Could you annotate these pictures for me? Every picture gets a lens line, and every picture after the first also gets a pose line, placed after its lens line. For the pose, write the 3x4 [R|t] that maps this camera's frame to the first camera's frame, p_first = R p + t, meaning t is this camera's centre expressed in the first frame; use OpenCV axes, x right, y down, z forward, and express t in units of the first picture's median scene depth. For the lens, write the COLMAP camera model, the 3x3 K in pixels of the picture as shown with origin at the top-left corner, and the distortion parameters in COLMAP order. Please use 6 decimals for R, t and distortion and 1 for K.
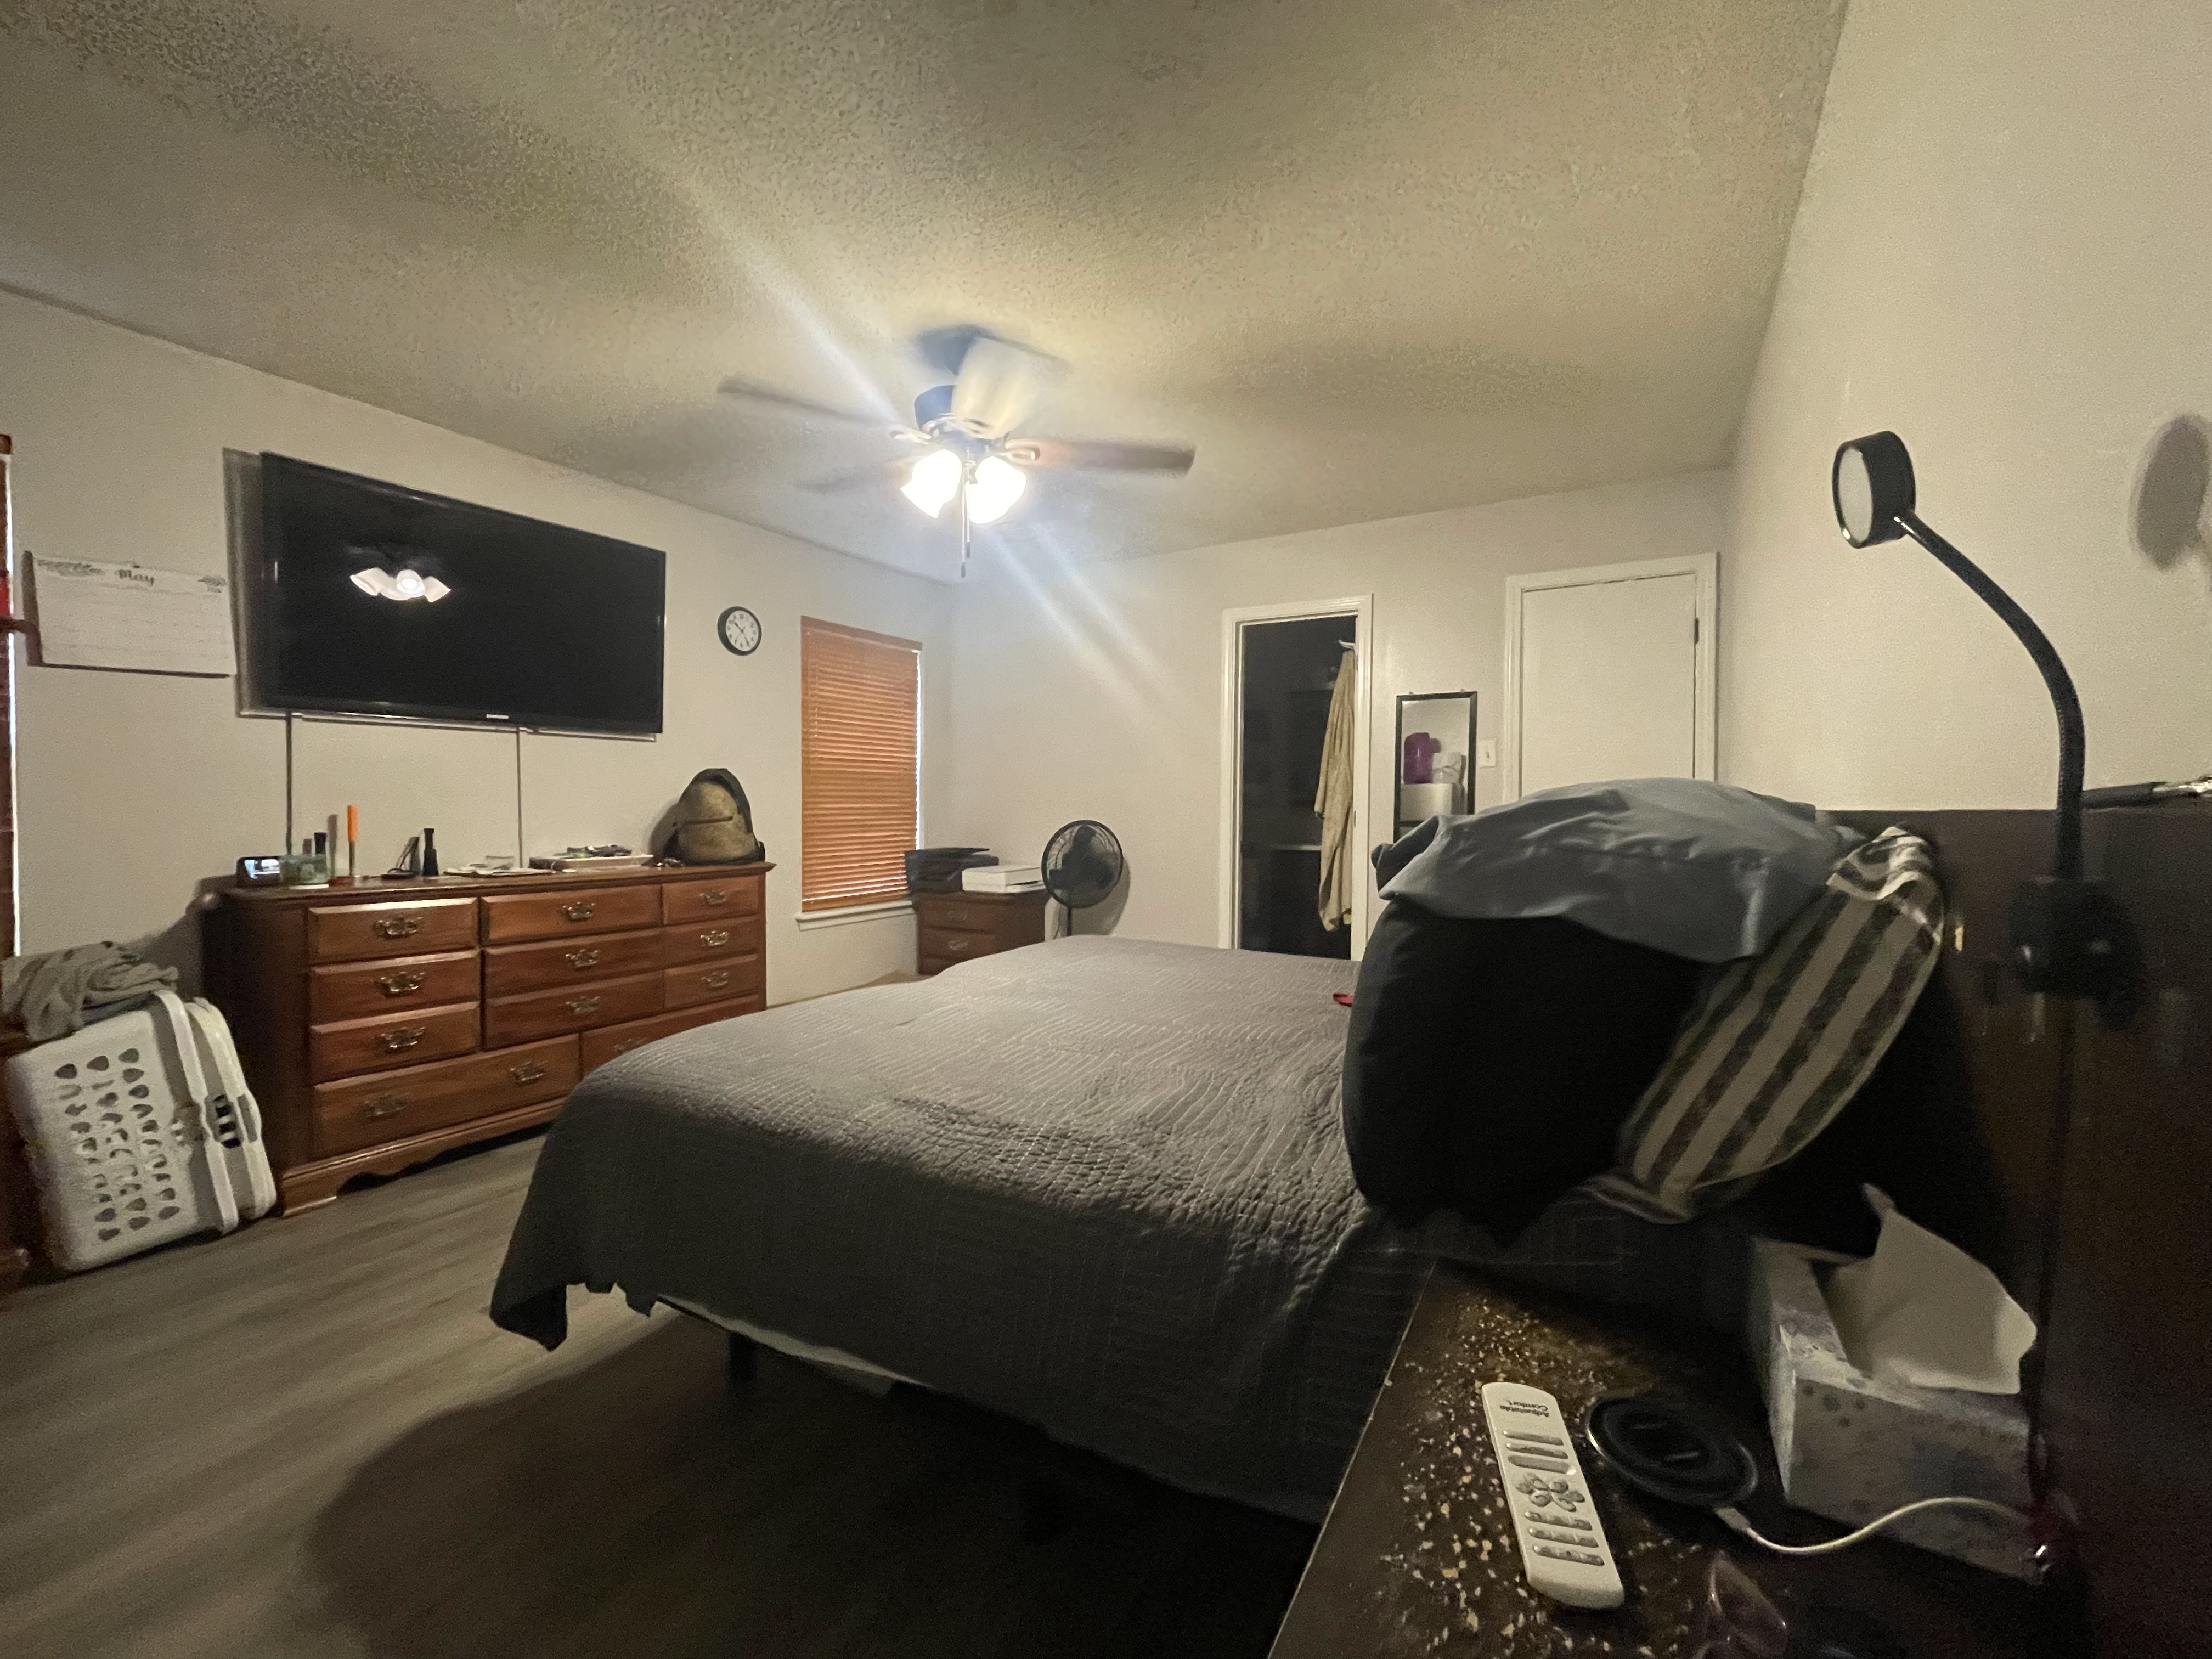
lens RADIAL K [[895.8, 0, 1104.2], [0, 895.8, 826.7], [0, 0, 1]] dist [-0.001592, -0.000605]
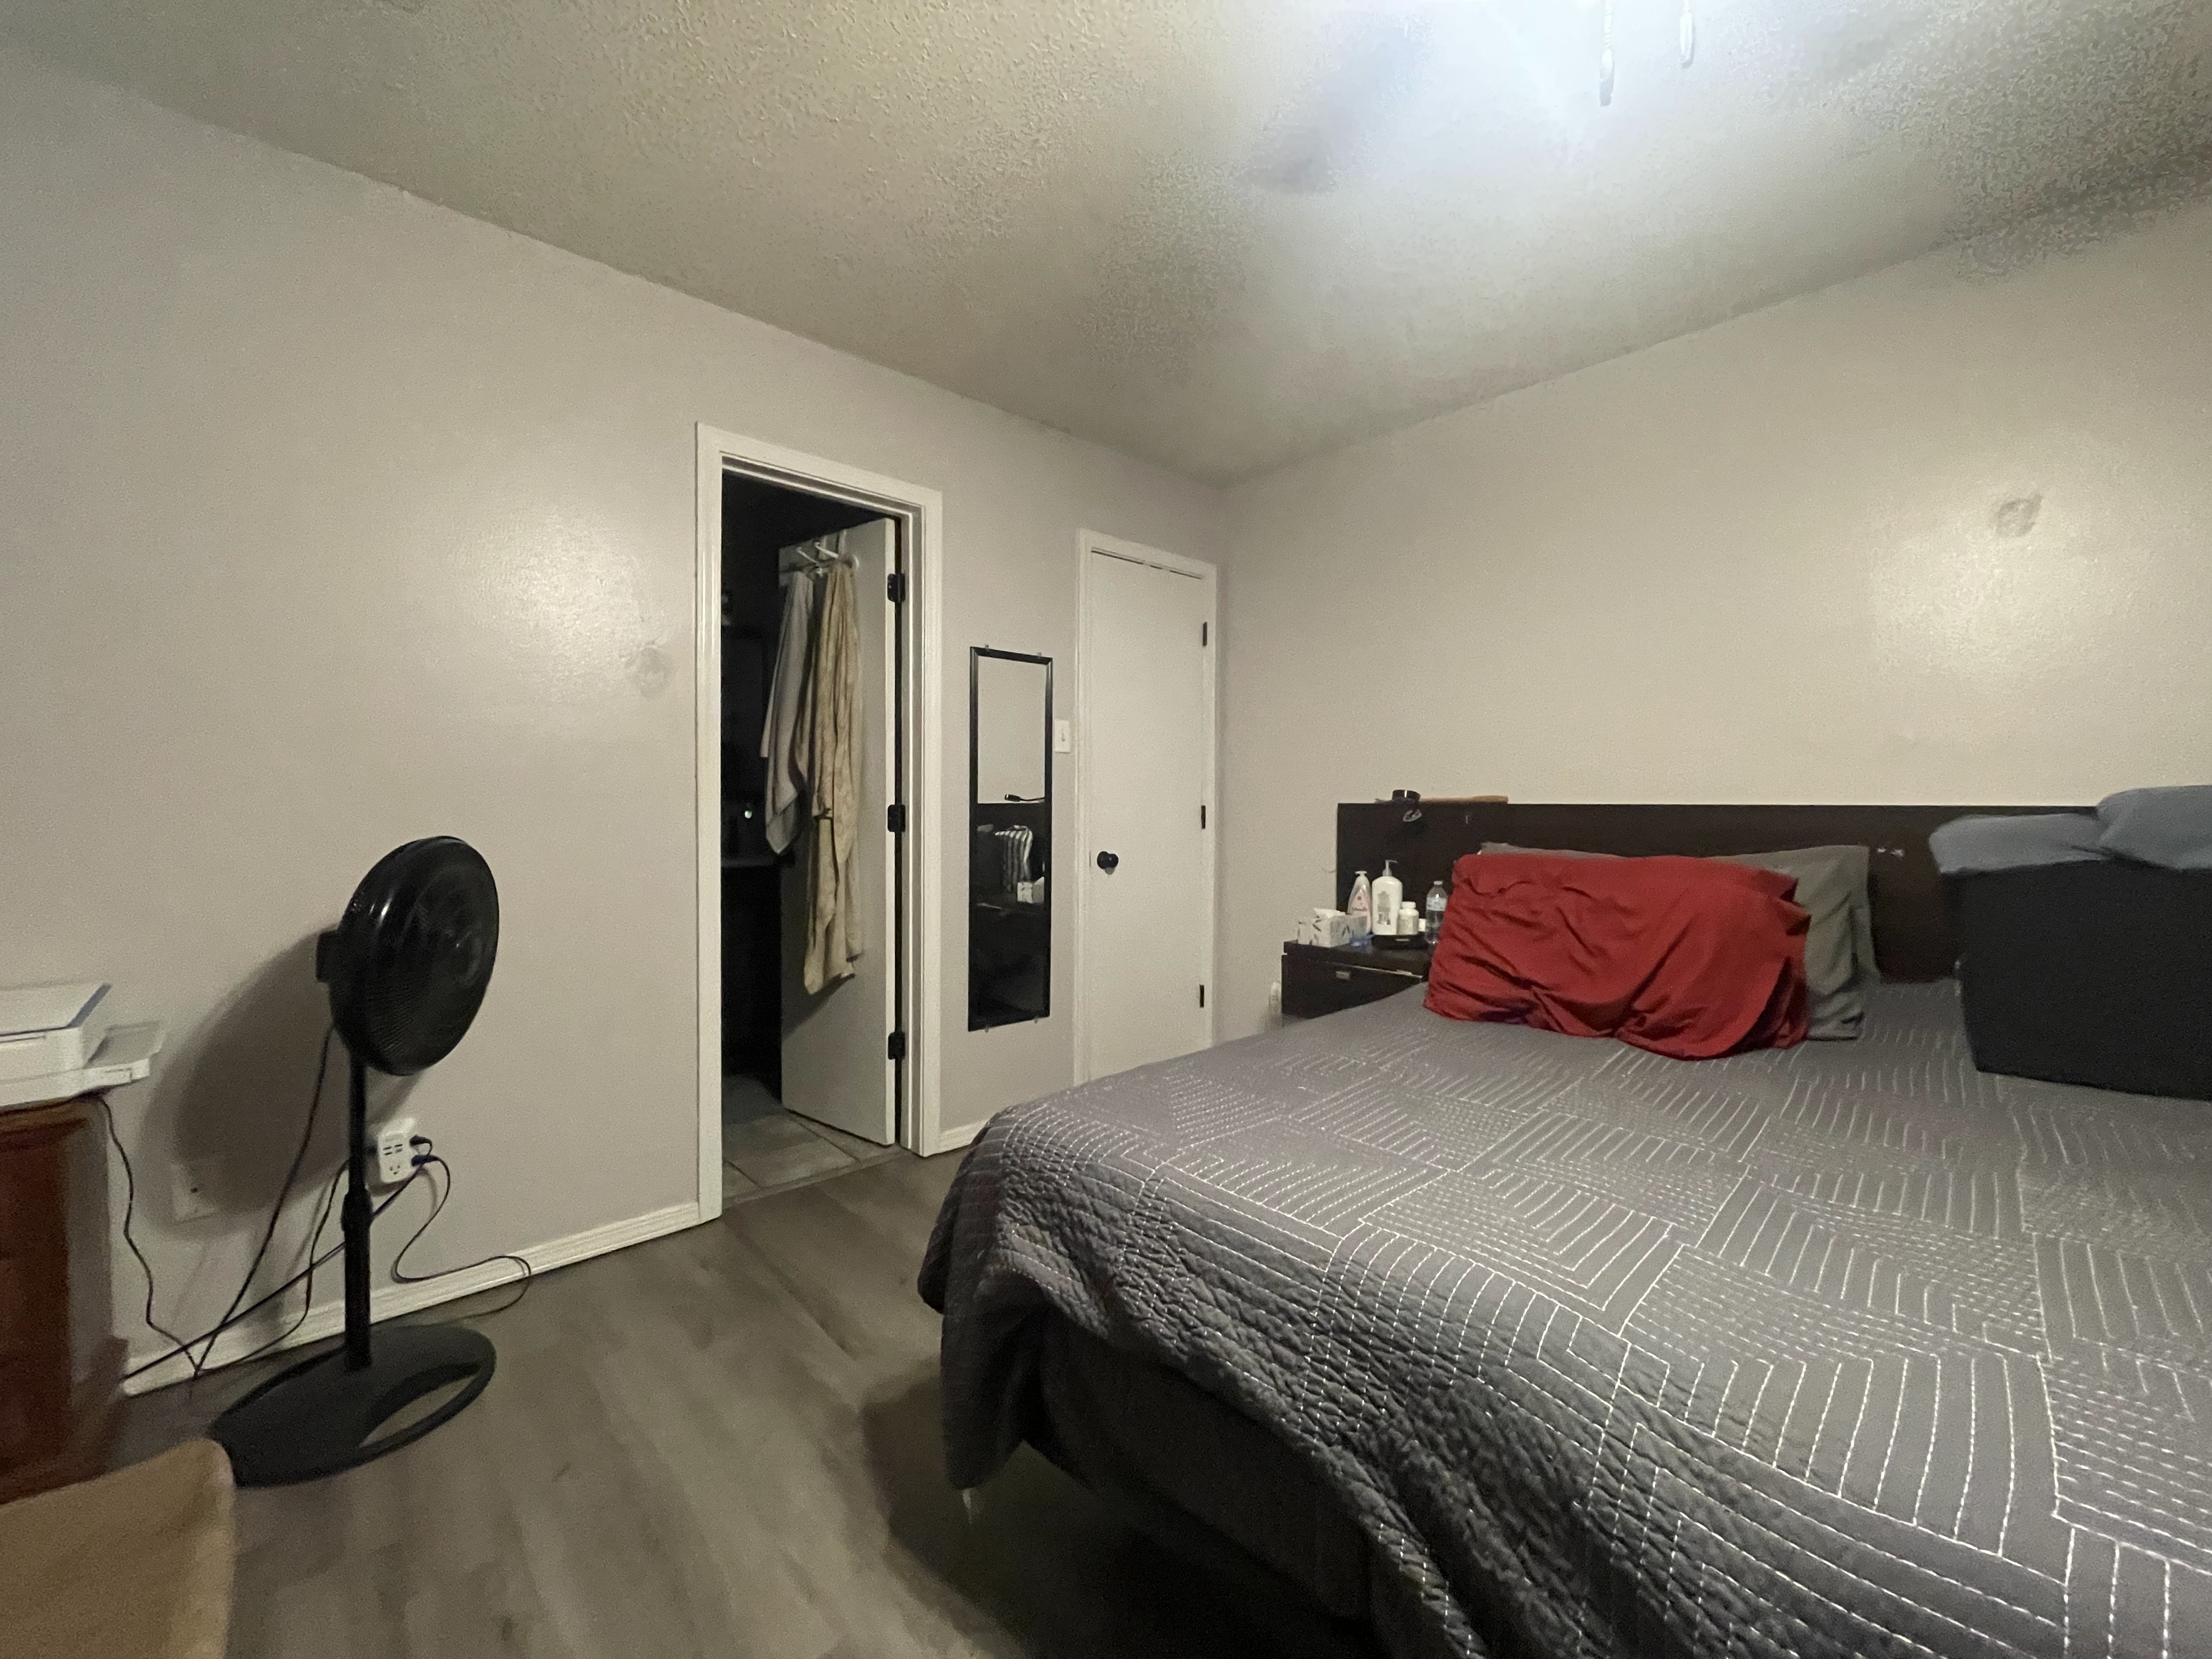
lens RADIAL K [[895.8, 0, 1104.2], [0, 895.8, 826.7], [0, 0, 1]] dist [-0.001592, -0.000605]
pose [[0.243578, -0.037520, 0.969155, -0.366373], [0.021539, 0.999214, 0.033270, -0.024967], [-0.969642, 0.012771, 0.244194, 0.759188]]
